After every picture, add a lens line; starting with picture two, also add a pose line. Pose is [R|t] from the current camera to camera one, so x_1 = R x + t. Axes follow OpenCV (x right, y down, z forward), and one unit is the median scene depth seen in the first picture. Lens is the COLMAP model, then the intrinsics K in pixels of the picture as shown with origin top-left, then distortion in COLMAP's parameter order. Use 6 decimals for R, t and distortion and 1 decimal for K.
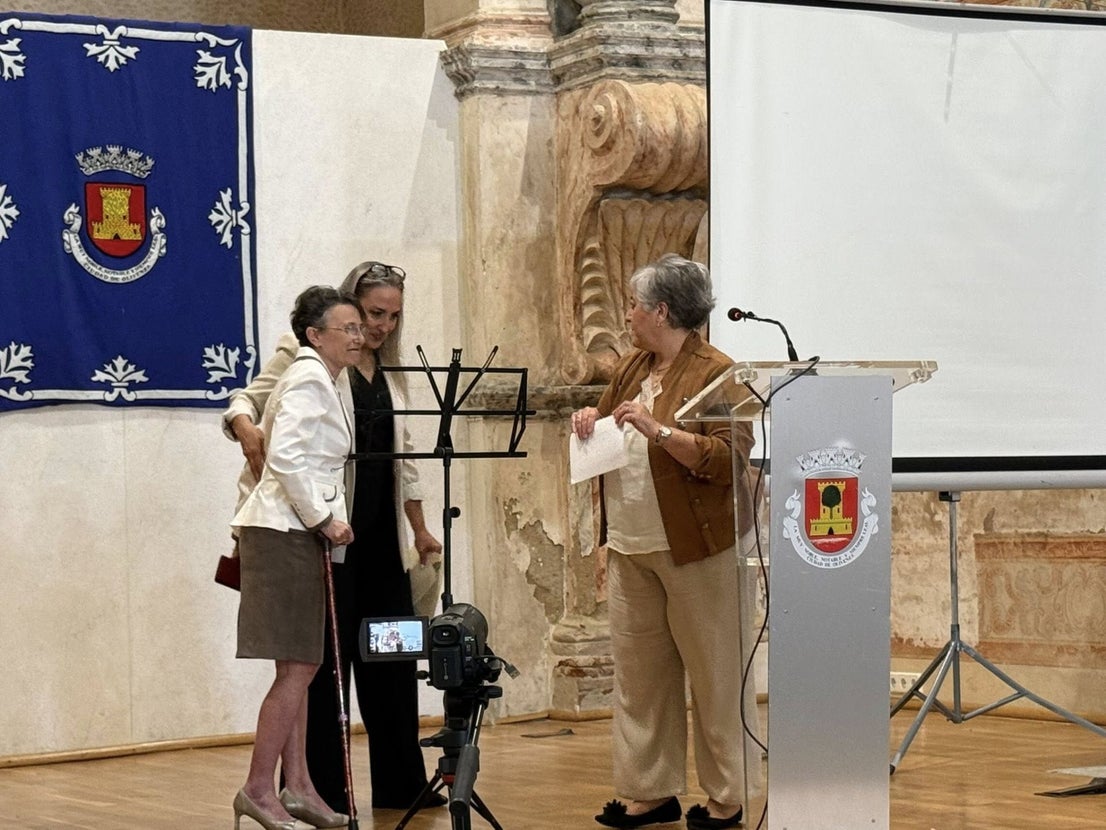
lens RADIAL K [[2663.2, 0, 553.0], [0, 2663.2, 415.0], [0, 0, 1]] dist [0.017653, 0.065422]
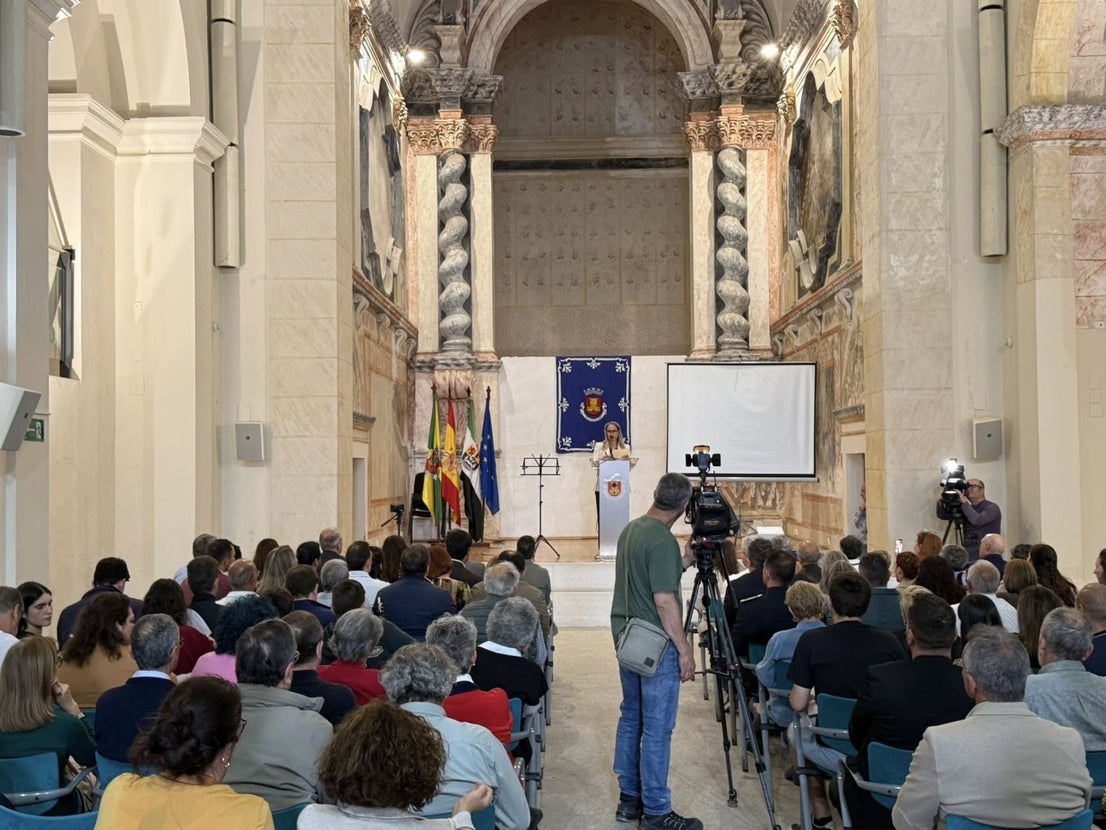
lens RADIAL K [[1222.2, 0, 553.0], [0, 1222.2, 415.0], [0, 0, 1]] dist [0.180406, -0.458594]
pose [[0.866288, 0.009020, -0.499463, 1.136670], [-0.007162, 0.999958, 0.005637, -0.111564], [0.499493, -0.001306, 0.866317, -1.022160]]
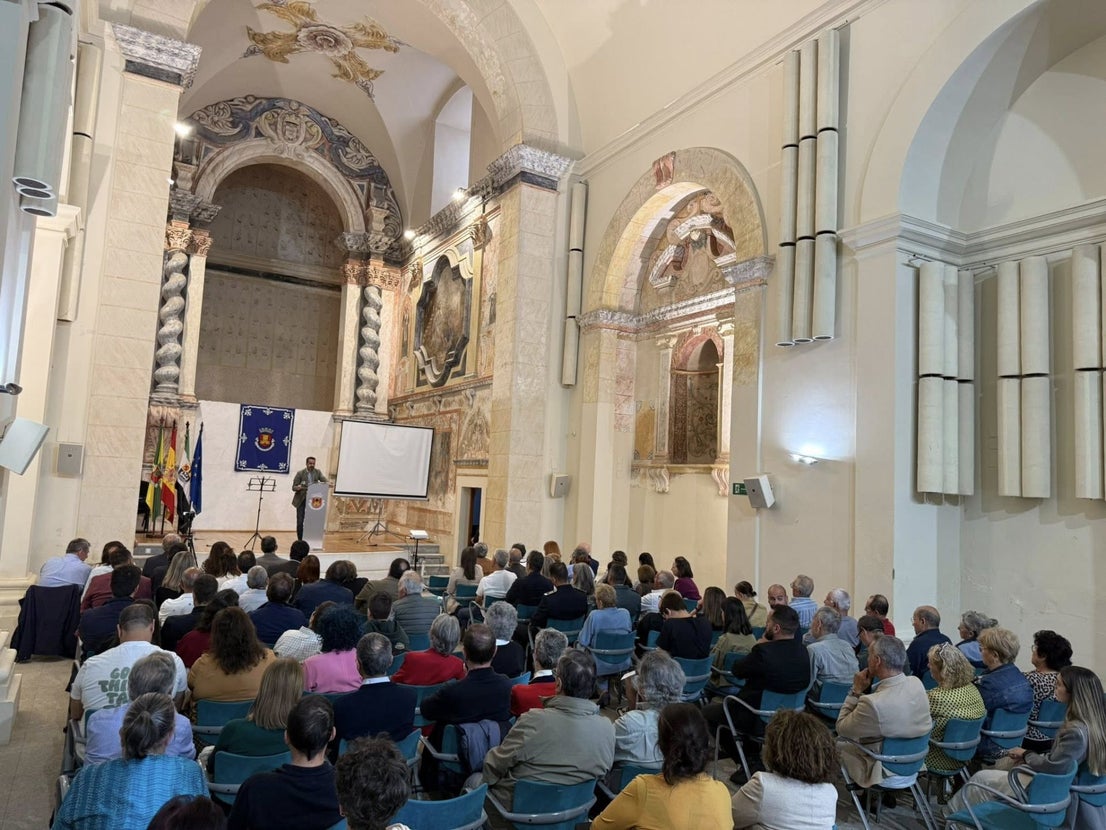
lens RADIAL K [[755.2, 0, 553.0], [0, 755.2, 415.0], [0, 0, 1]] dist [0.066743, -0.147661]
pose [[0.995653, 0.090145, 0.023453, 0.684369], [-0.088631, 0.994310, -0.059089, -0.137757], [-0.028646, 0.056754, 0.997977, -1.129374]]
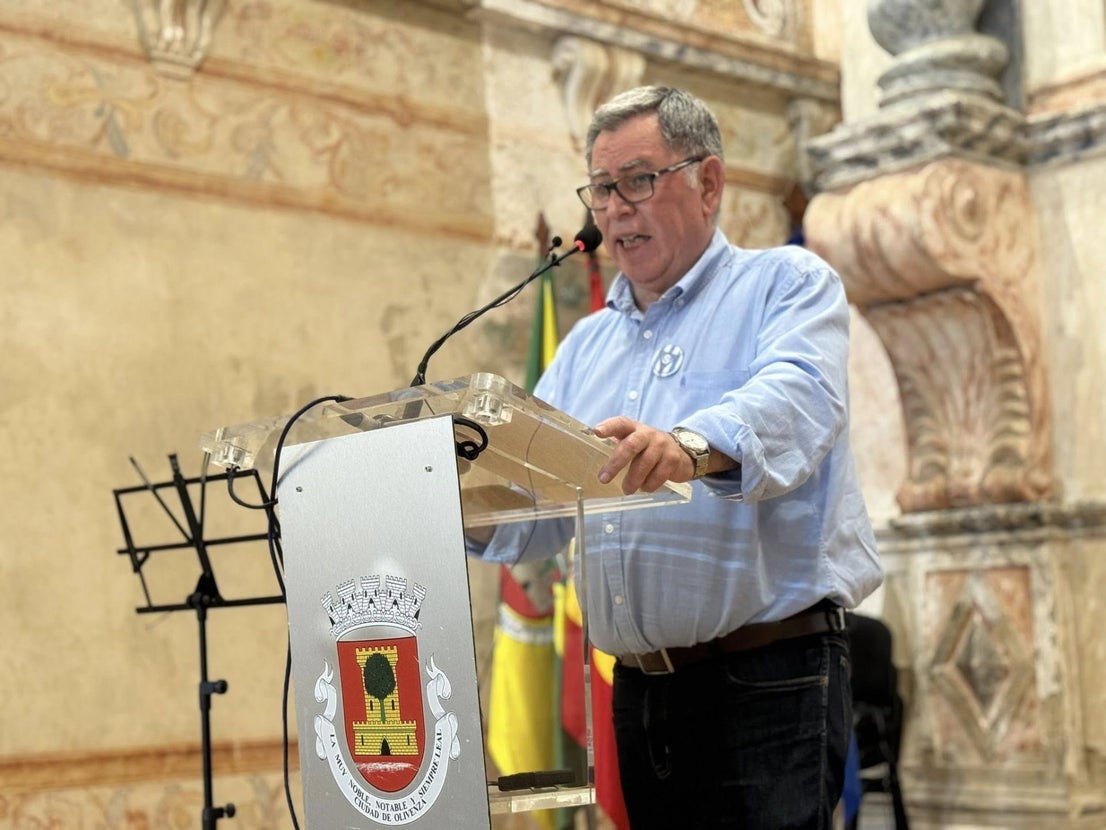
lens RADIAL K [[1893.5, 0, 553.0], [0, 1893.5, 415.0], [0, 0, 1]] dist [0.226000, -0.027253]
pose [[0.218372, -0.102171, -0.970502, 0.460182], [0.062696, 0.993918, -0.090529, 0.016304], [0.973850, -0.041077, 0.223449, 0.952115]]
